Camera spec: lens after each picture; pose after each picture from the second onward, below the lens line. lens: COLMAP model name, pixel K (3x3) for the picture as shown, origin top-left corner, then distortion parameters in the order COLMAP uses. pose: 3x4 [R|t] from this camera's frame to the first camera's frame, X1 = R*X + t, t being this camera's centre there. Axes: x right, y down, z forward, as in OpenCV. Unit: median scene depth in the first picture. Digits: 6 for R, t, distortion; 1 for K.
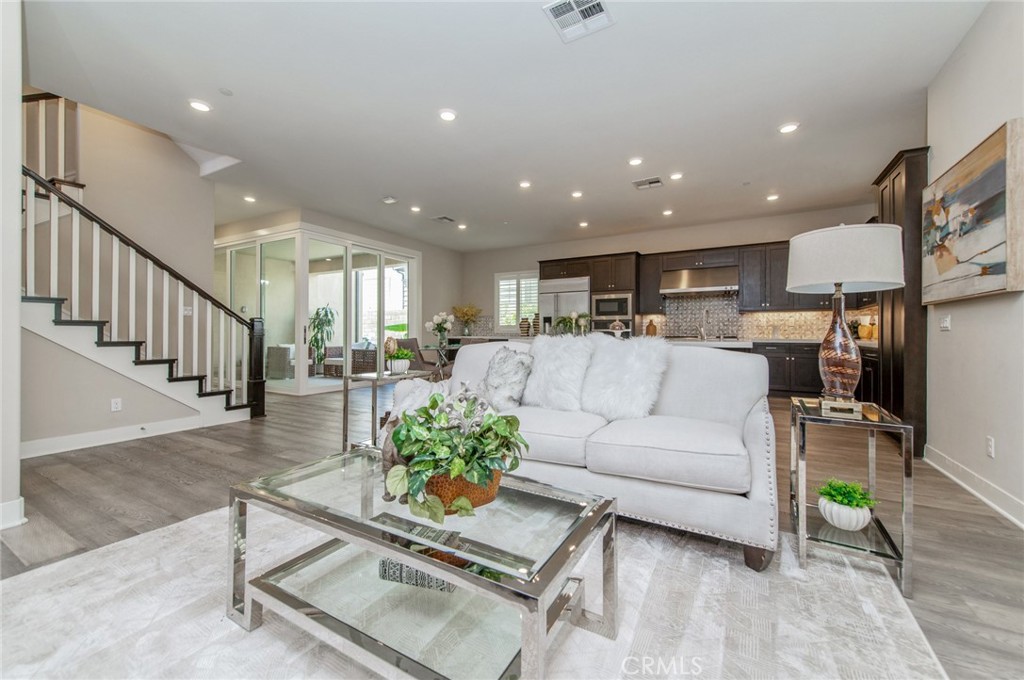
lens RADIAL K [[400.6, 0, 512.8], [0, 400.6, 330.7], [0, 0, 1]] dist [0.017033, -0.004656]
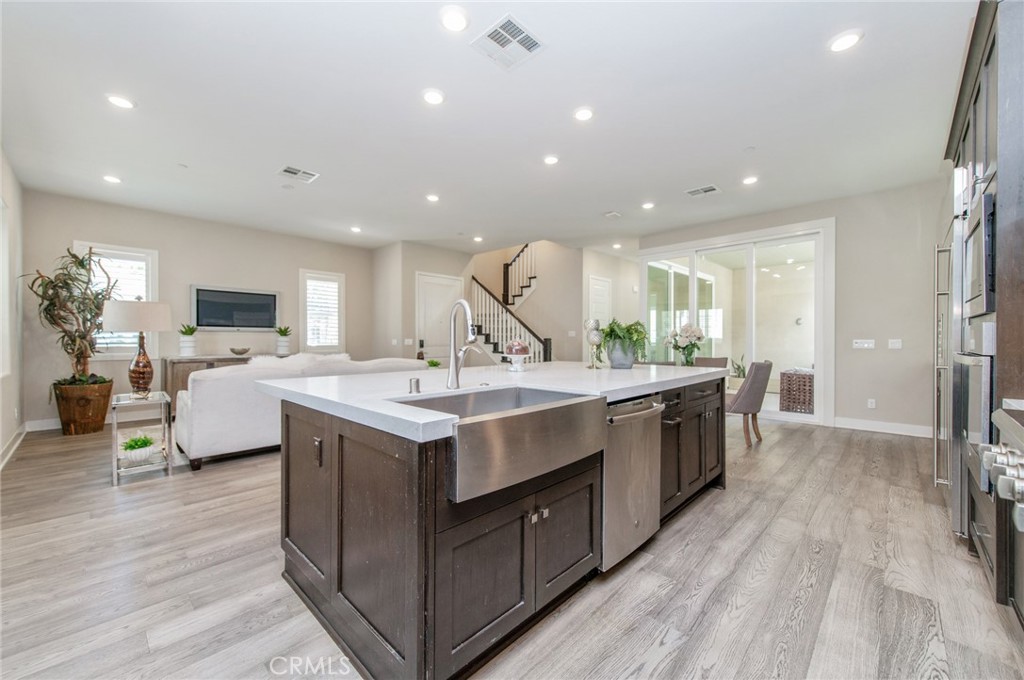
lens RADIAL K [[400.6, 0, 513.6], [0, 400.6, 341.3], [0, 0, 1]] dist [0.017033, -0.004656]
pose [[-0.236954, 0.001174, -0.971520, 0.563556], [0.005173, 0.999987, -0.000054, -0.013449], [0.971507, -0.005039, -0.236957, 0.790499]]
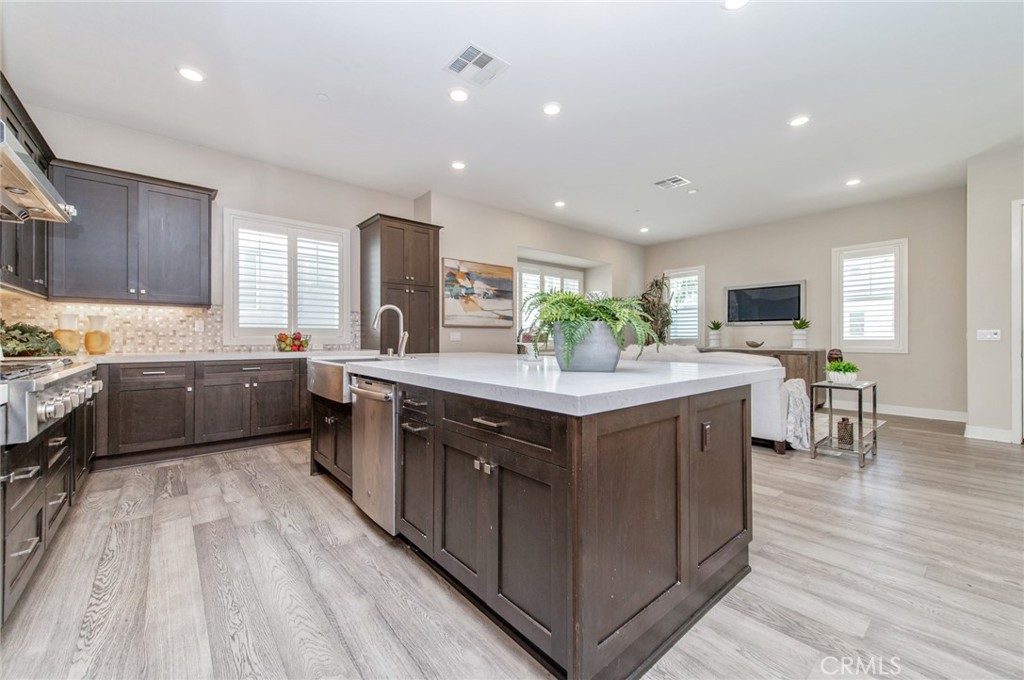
lens RADIAL K [[400.6, 0, 512.1], [0, 400.6, 338.5], [0, 0, 1]] dist [0.017033, -0.004656]
pose [[-0.942736, -0.004532, 0.333510, 0.079453], [-0.005347, 0.999985, -0.001528, -0.003840], [-0.333498, -0.003223, -0.942745, 1.051800]]
